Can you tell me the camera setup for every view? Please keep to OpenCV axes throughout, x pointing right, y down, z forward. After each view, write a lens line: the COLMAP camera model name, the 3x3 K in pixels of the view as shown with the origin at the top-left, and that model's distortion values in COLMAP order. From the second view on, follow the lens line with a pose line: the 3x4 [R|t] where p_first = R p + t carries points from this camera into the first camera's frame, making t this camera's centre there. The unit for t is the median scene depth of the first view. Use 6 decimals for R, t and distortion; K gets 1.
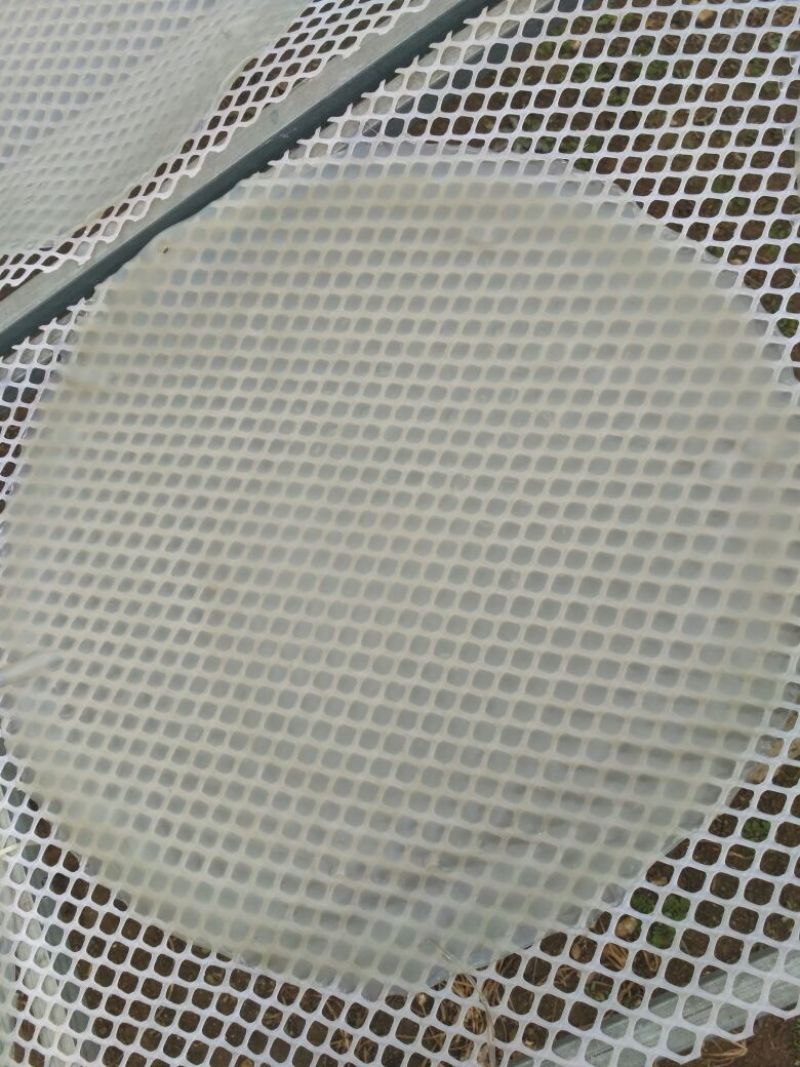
lens RADIAL K [[946.1, 0, 400.0], [0, 946.1, 533.5], [0, 0, 1]] dist [0.123584, -0.267242]
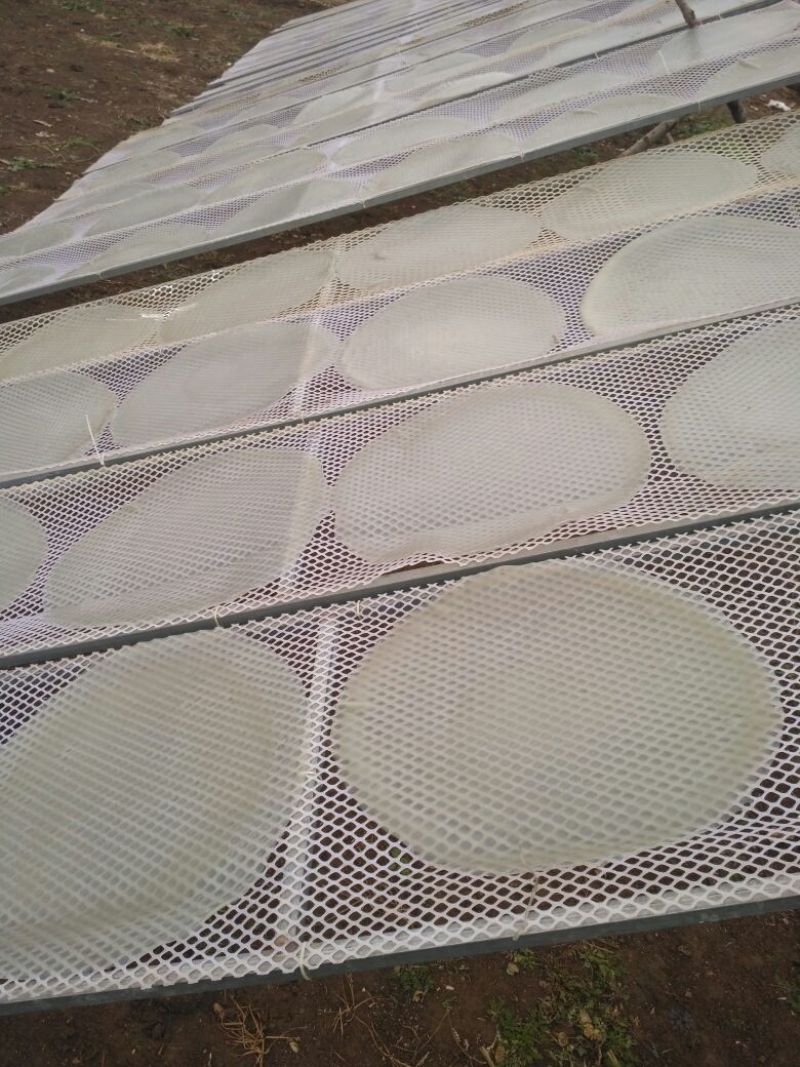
lens RADIAL K [[946.1, 0, 400.0], [0, 946.1, 533.5], [0, 0, 1]] dist [0.123584, -0.267242]
pose [[0.895666, 0.348033, -0.276866, 0.103969], [-0.443925, 0.737030, -0.509624, 0.844622], [0.026693, 0.579361, 0.814634, -0.788155]]
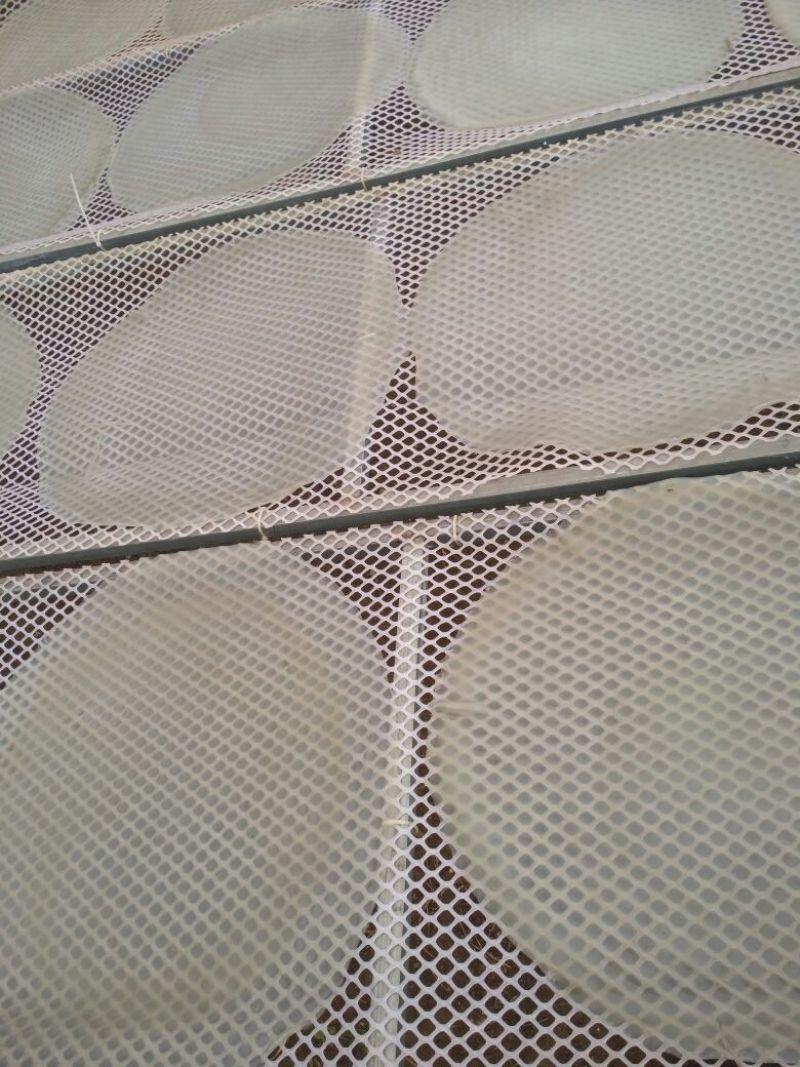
lens RADIAL K [[946.1, 0, 400.0], [0, 946.1, 533.5], [0, 0, 1]] dist [0.123584, -0.267242]
pose [[0.883994, 0.425729, -0.193157, -0.316194], [-0.460367, 0.864623, -0.201217, 0.243737], [0.081344, 0.266798, 0.960313, -0.399470]]
